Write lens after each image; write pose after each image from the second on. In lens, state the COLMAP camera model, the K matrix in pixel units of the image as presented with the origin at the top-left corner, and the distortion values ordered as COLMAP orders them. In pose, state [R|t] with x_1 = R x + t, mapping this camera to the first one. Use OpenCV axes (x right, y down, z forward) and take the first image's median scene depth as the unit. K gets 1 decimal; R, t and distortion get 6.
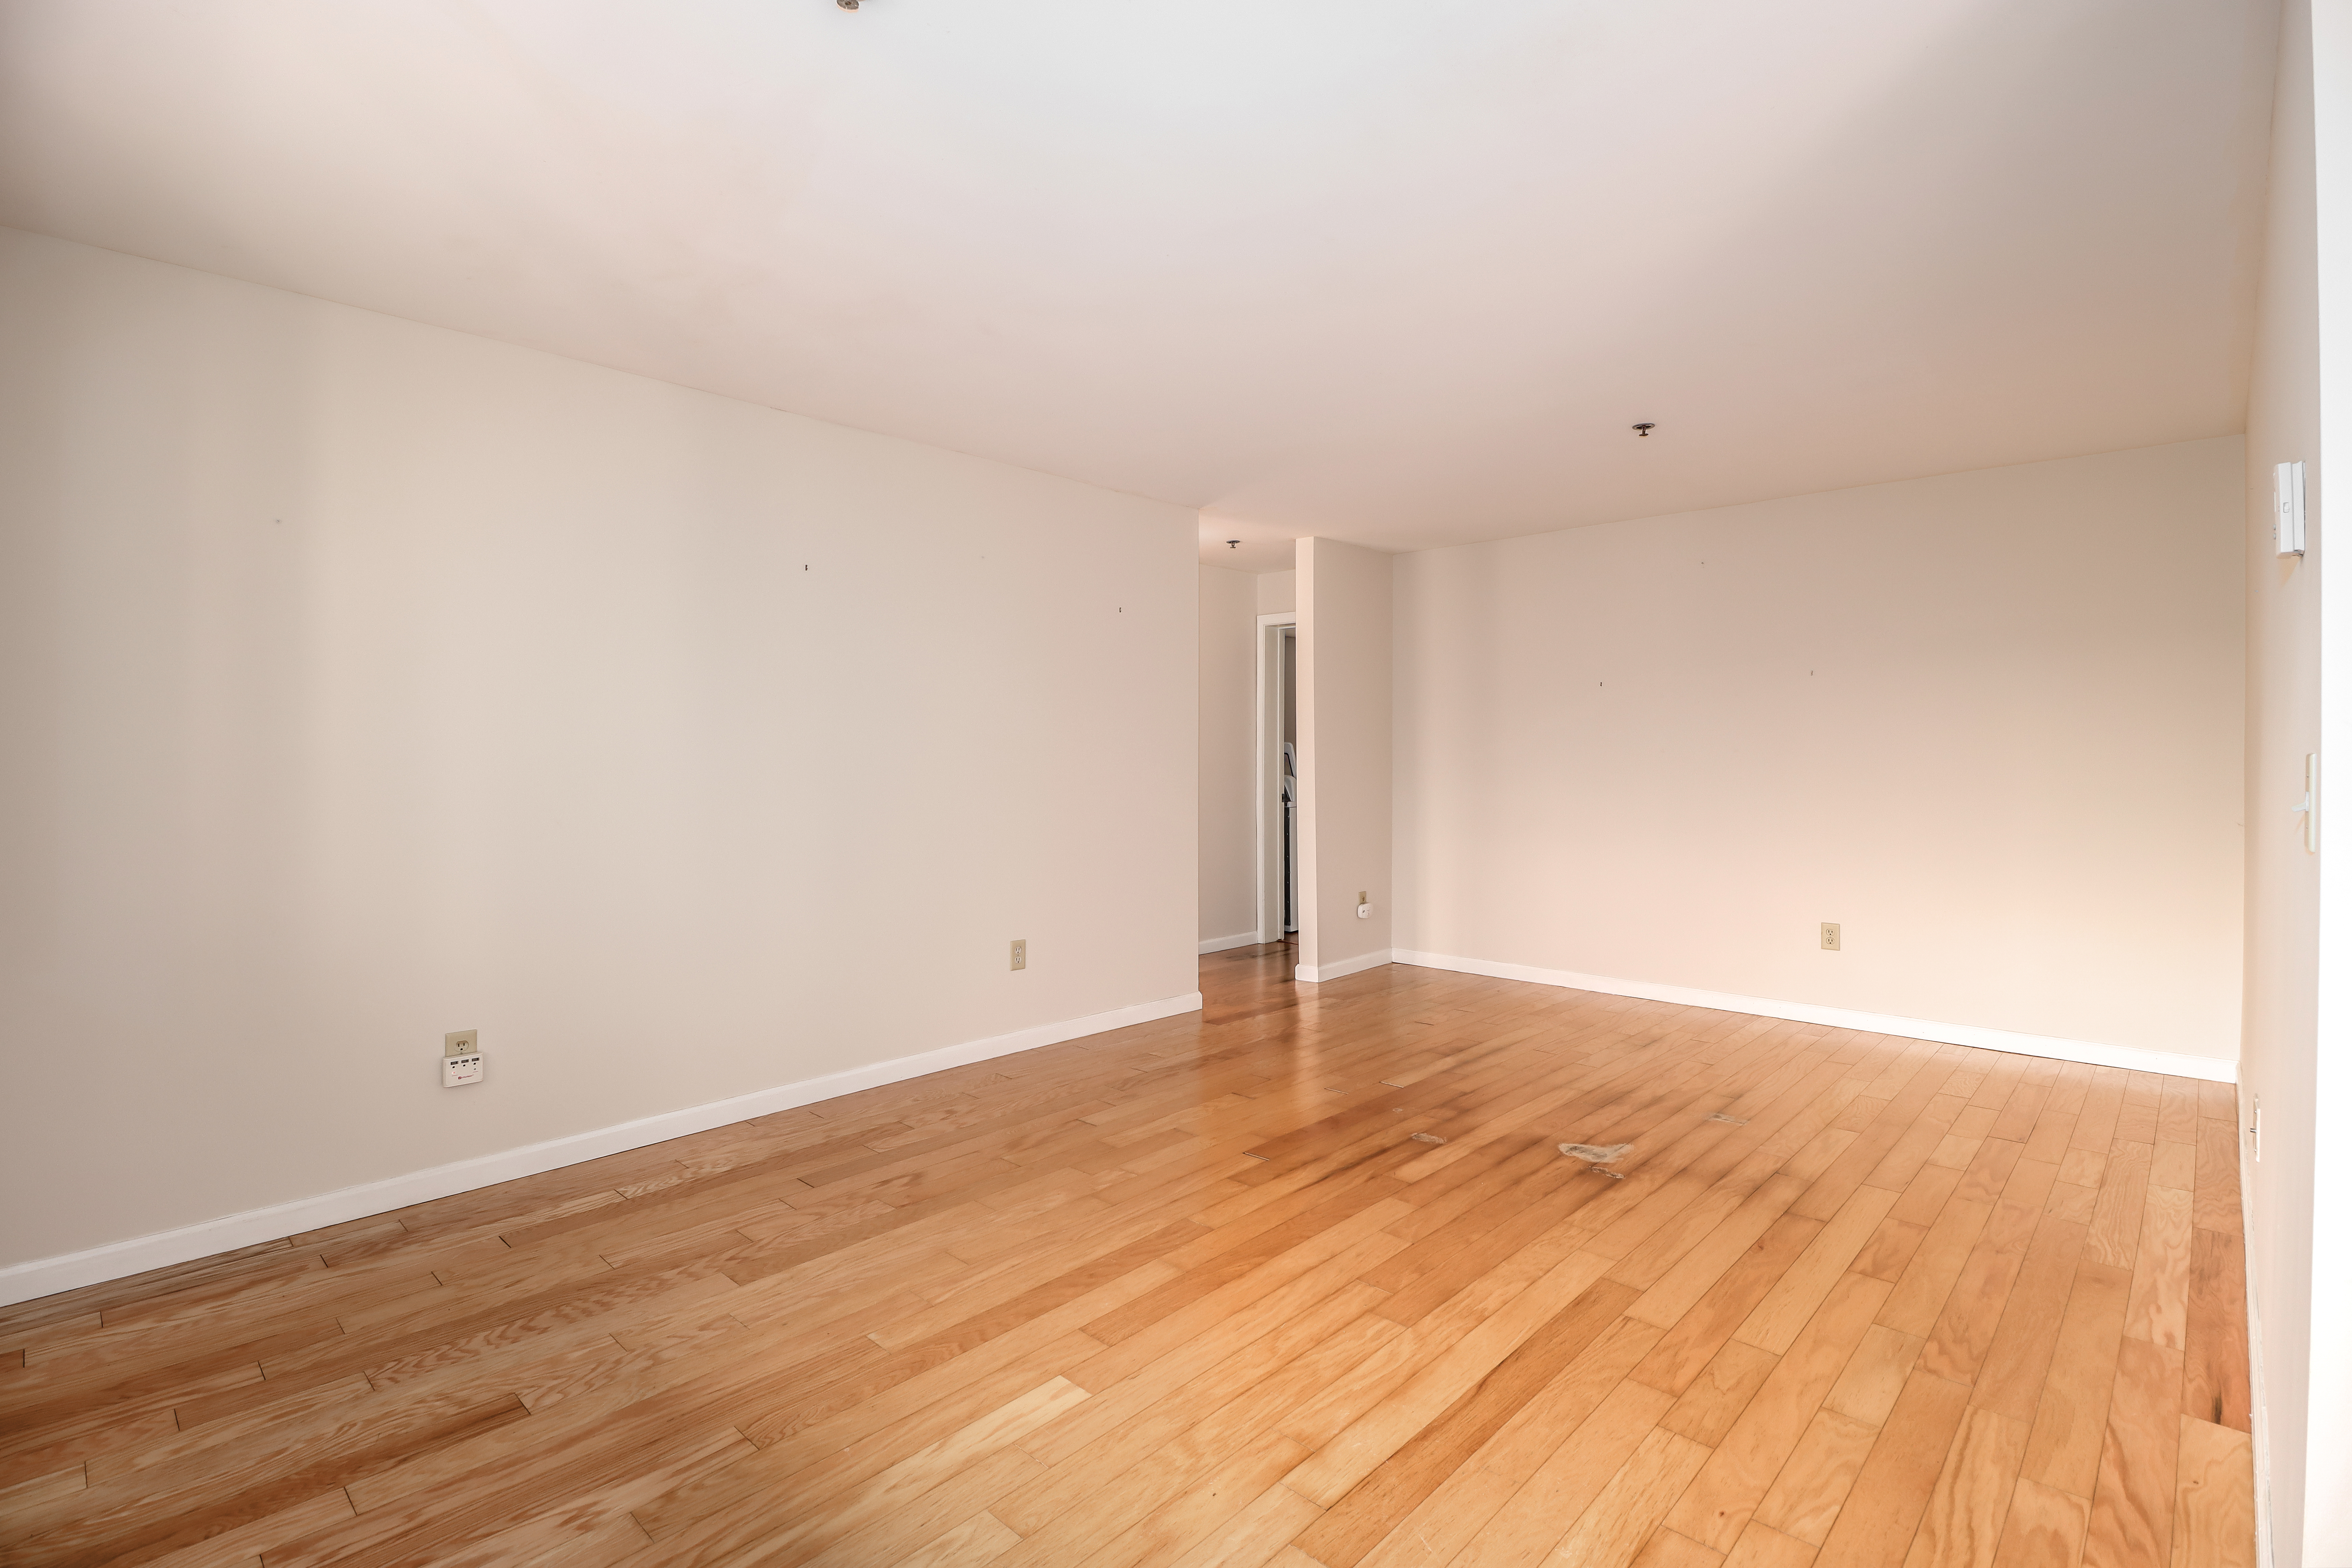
lens RADIAL K [[1075.1, 0, 1166.4], [0, 1075.1, 765.1], [0, 0, 1]] dist [0.004770, -0.013282]
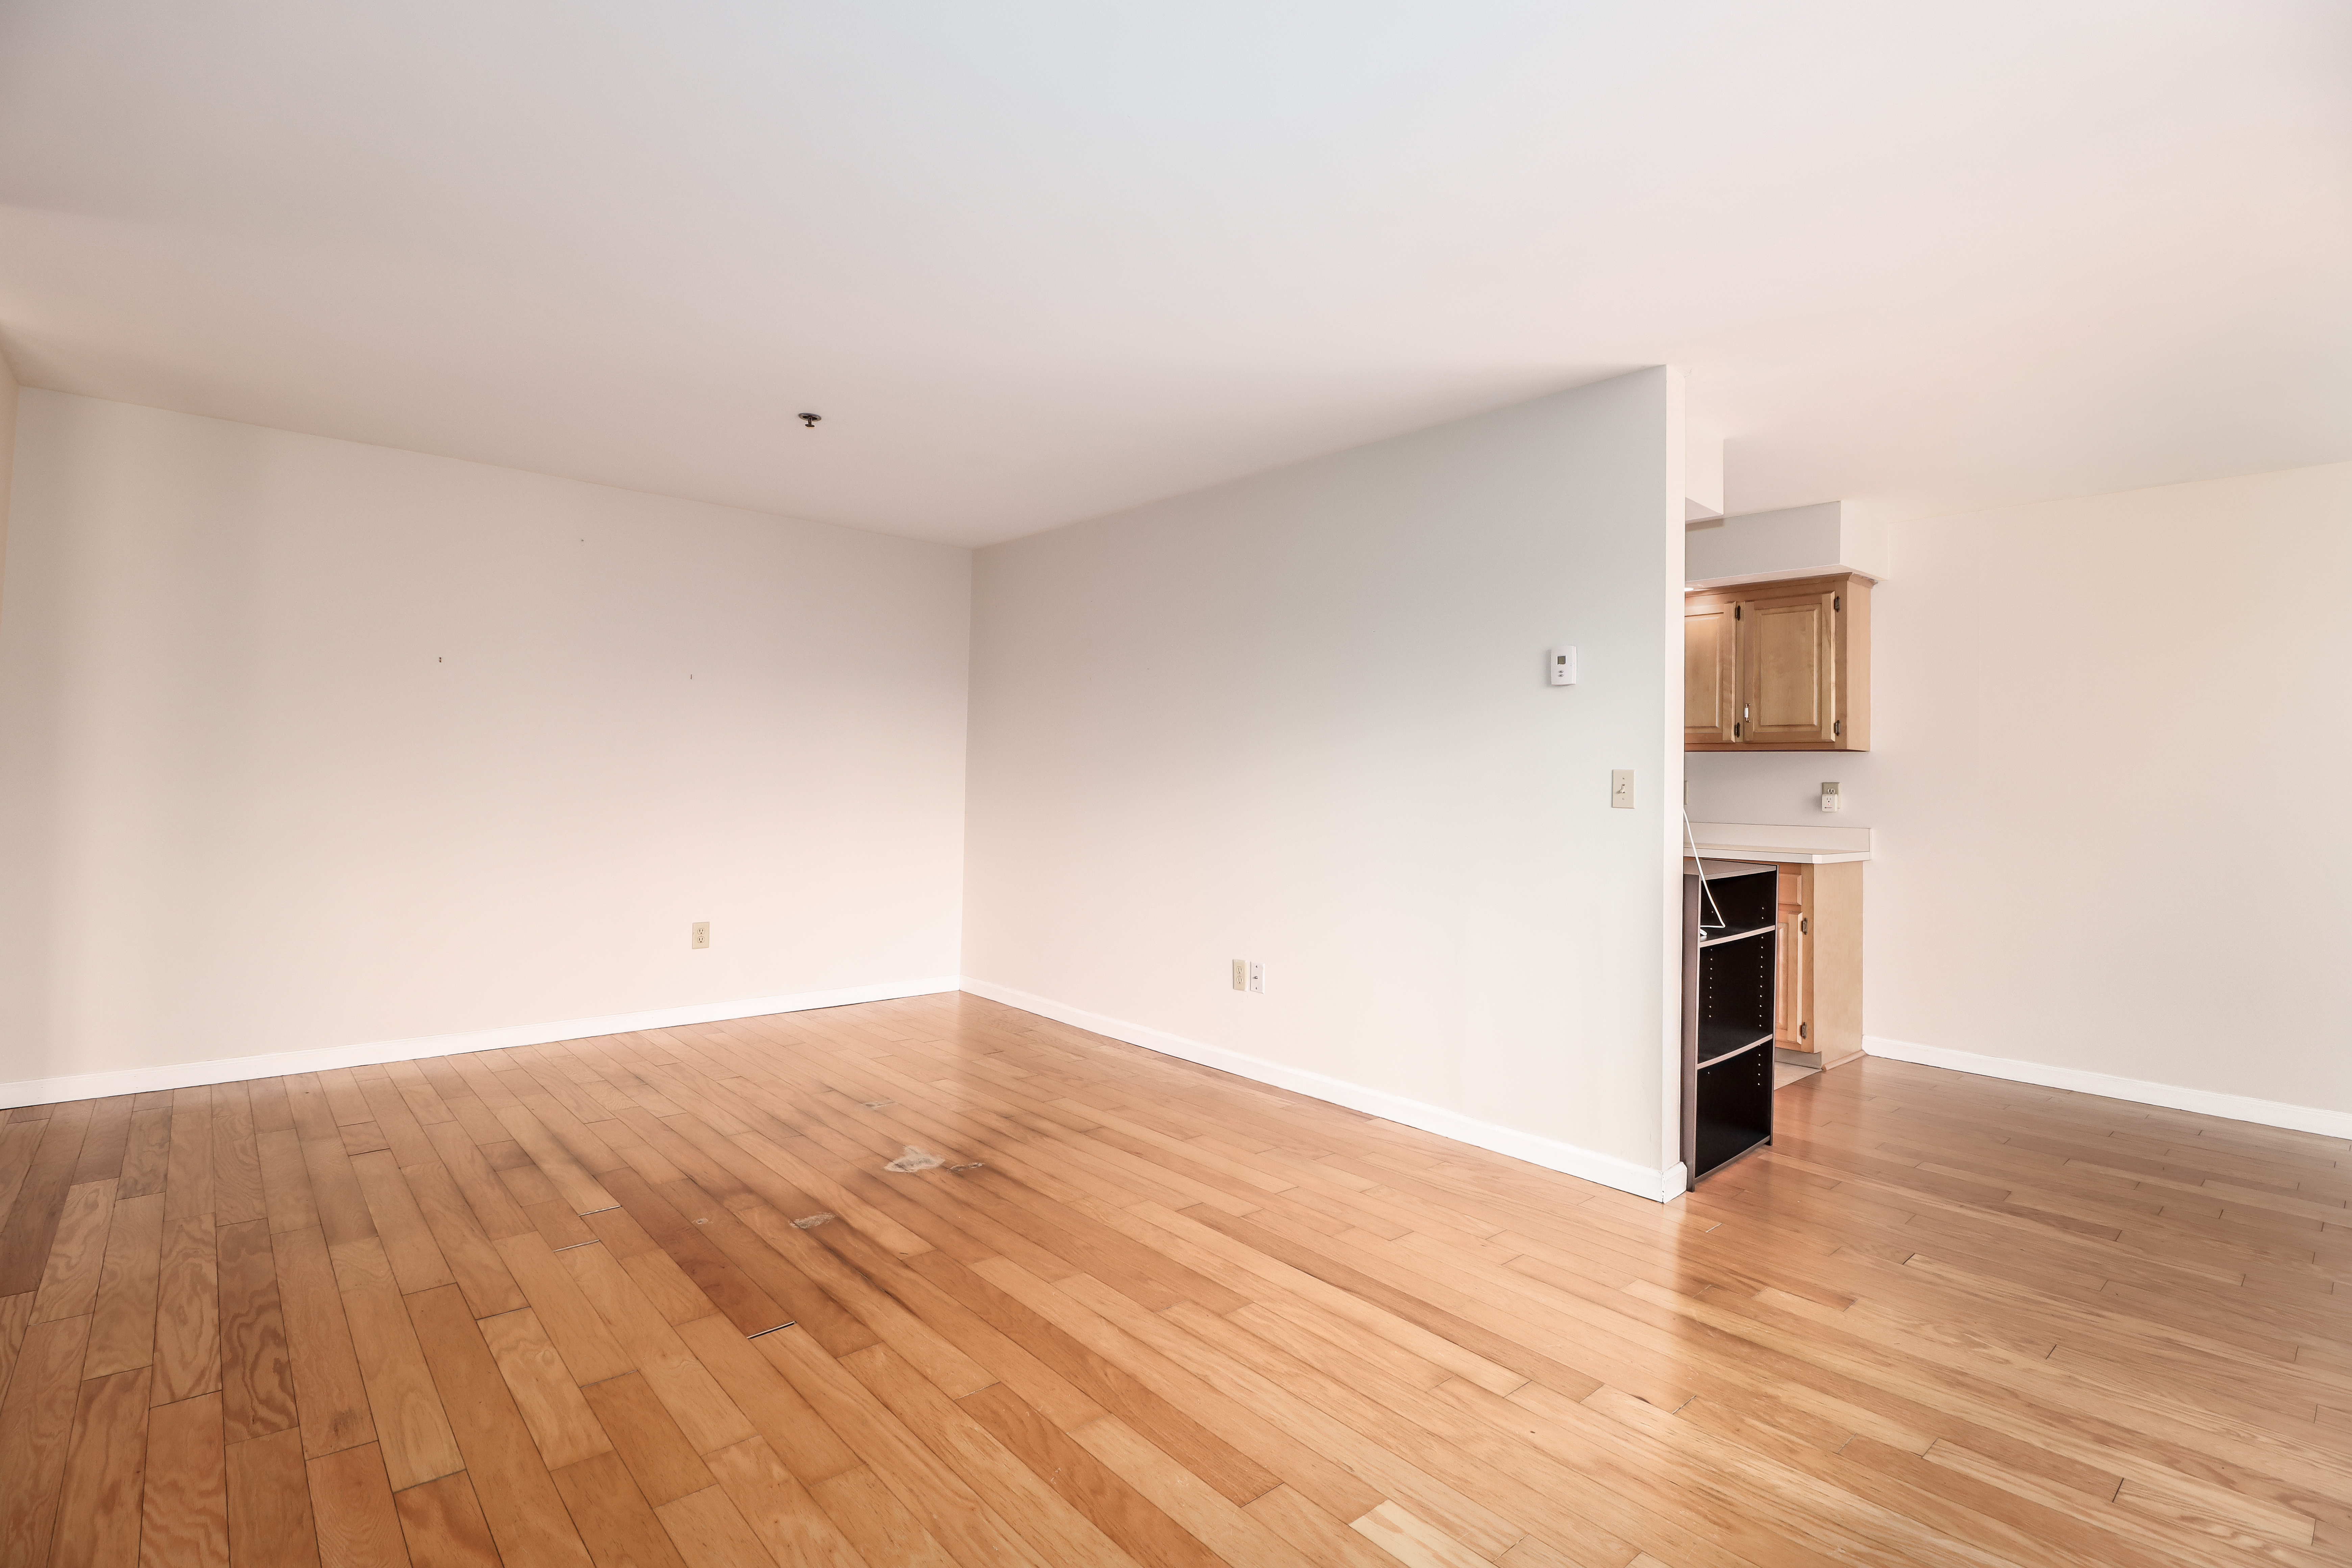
lens RADIAL K [[1134.6, 0, 1195.6], [0, 1134.6, 775.7], [0, 0, 1]] dist [-0.001372, -0.013139]
pose [[0.069395, 0.008148, 0.997556, -0.688994], [-0.011376, 0.999908, -0.007376, 0.022117], [-0.997524, -0.010837, 0.069481, 0.783785]]
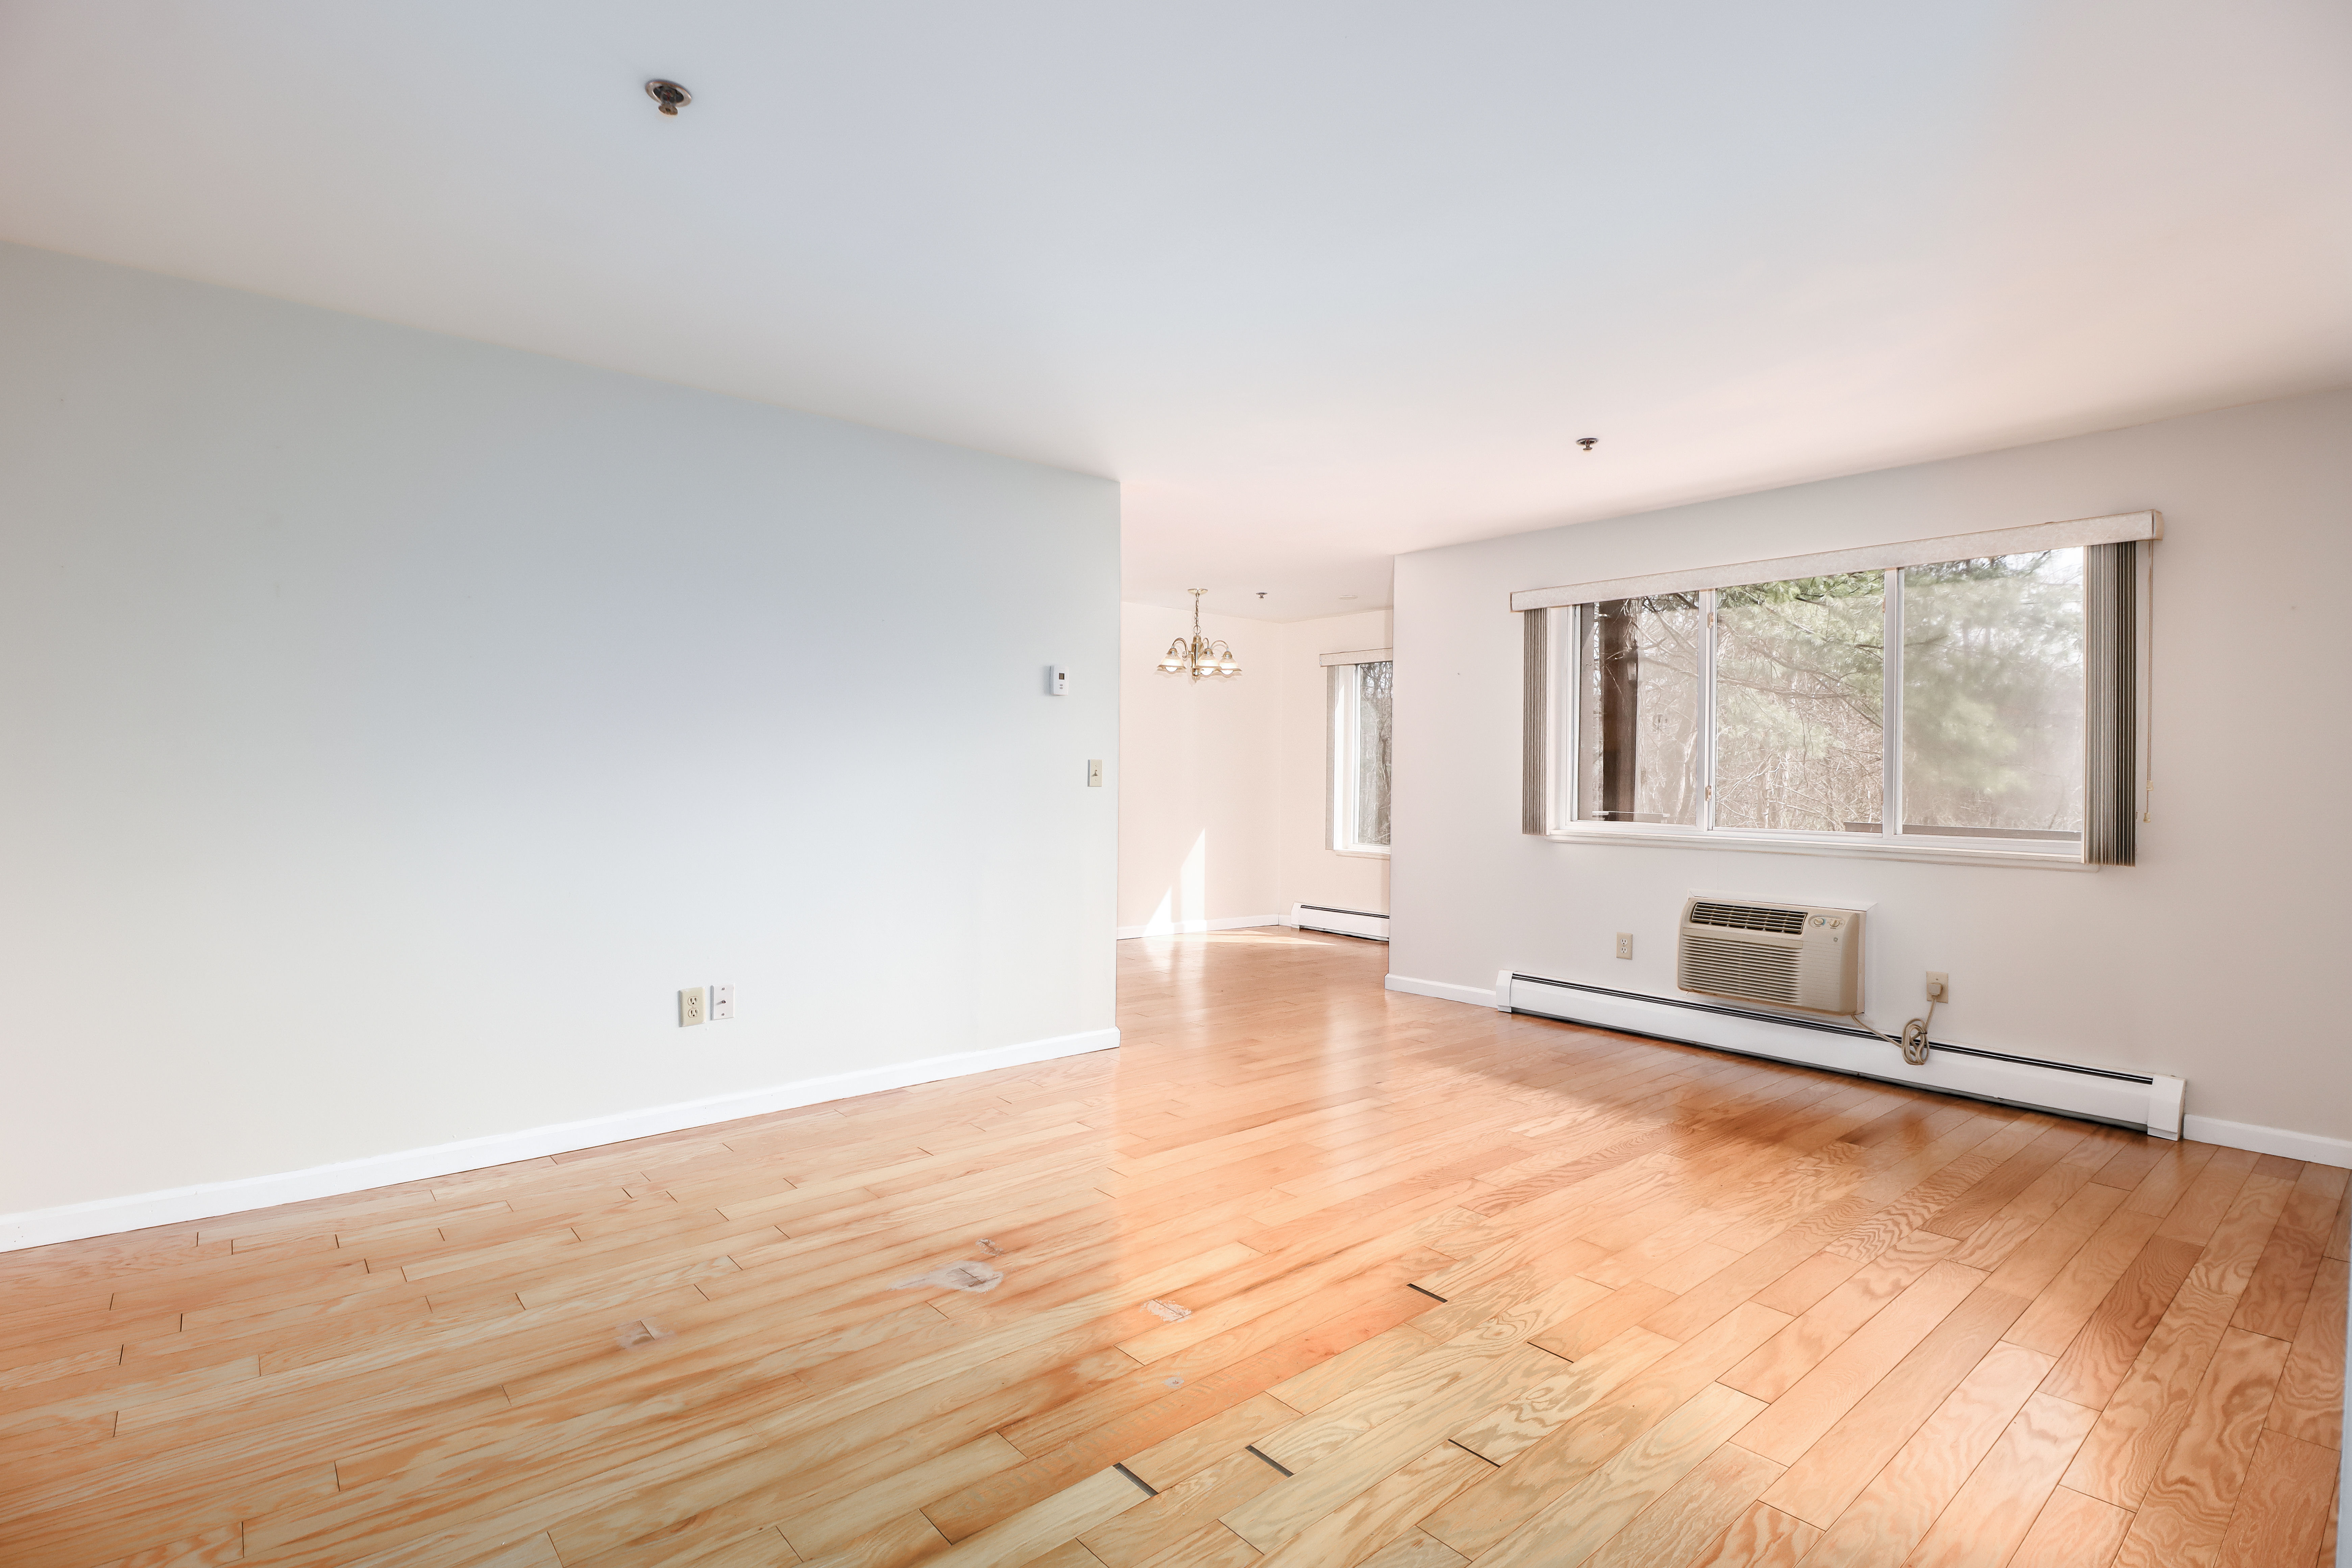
lens RADIAL K [[1103.1, 0, 1175.2], [0, 1103.1, 768.8], [0, 0, 1]] dist [0.002987, -0.013613]
pose [[-0.996043, -0.009726, 0.088338, 0.215415], [-0.009530, 0.999951, 0.002638, 0.011402], [-0.088359, 0.001786, -0.996087, 1.991946]]
